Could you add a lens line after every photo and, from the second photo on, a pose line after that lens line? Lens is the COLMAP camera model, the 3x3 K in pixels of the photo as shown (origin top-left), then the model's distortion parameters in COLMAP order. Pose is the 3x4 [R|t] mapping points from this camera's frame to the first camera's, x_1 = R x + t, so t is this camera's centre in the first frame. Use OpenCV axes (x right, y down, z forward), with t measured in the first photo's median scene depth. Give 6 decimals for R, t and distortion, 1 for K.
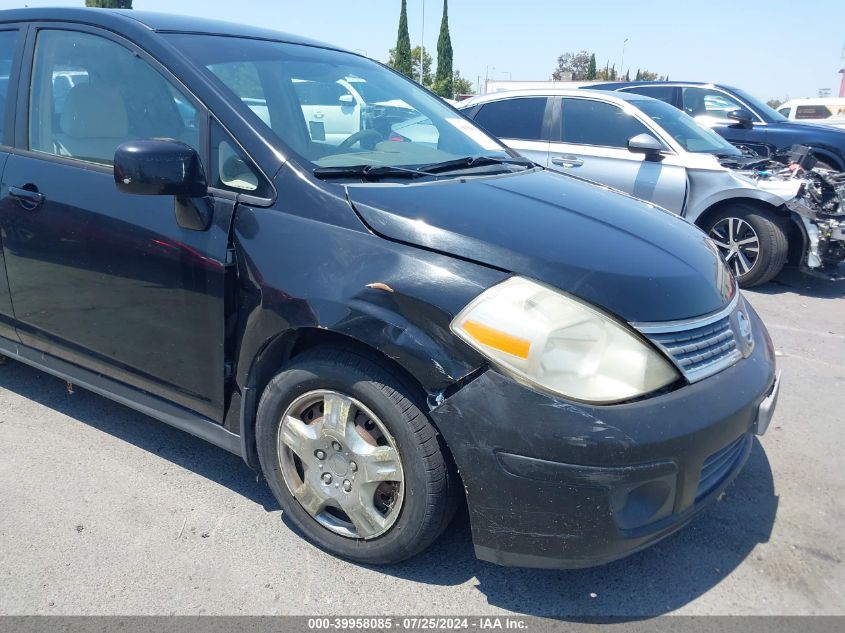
lens RADIAL K [[662.8, 0, 422.6], [0, 662.8, 316.8], [0, 0, 1]] dist [0.004931, -0.015031]
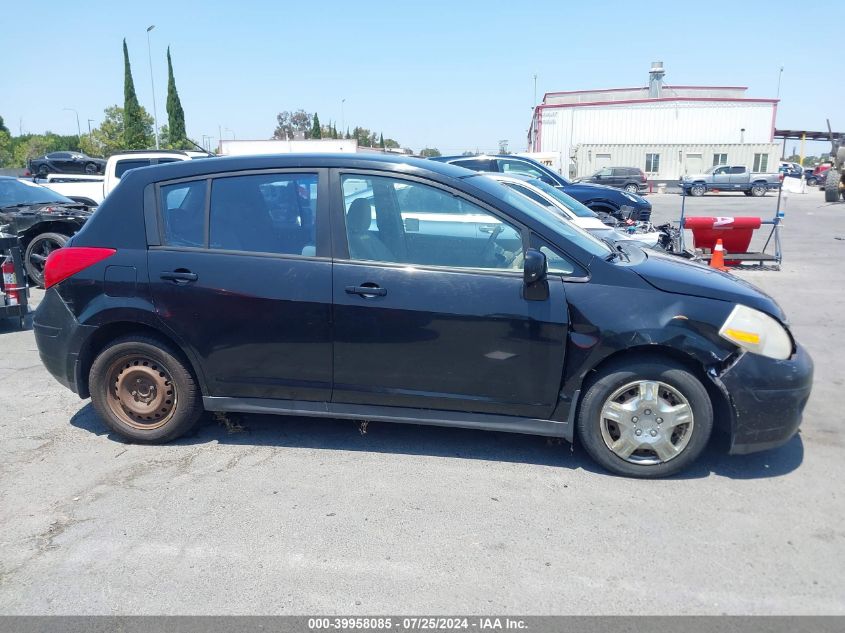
lens RADIAL K [[662.8, 0, 422.6], [0, 662.8, 316.5], [0, 0, 1]] dist [0.004931, -0.015031]
pose [[0.924755, -0.110750, 0.364092, -1.268782], [0.139365, 0.988811, -0.053196, -0.044952], [-0.354127, 0.099935, 0.929842, -0.451148]]
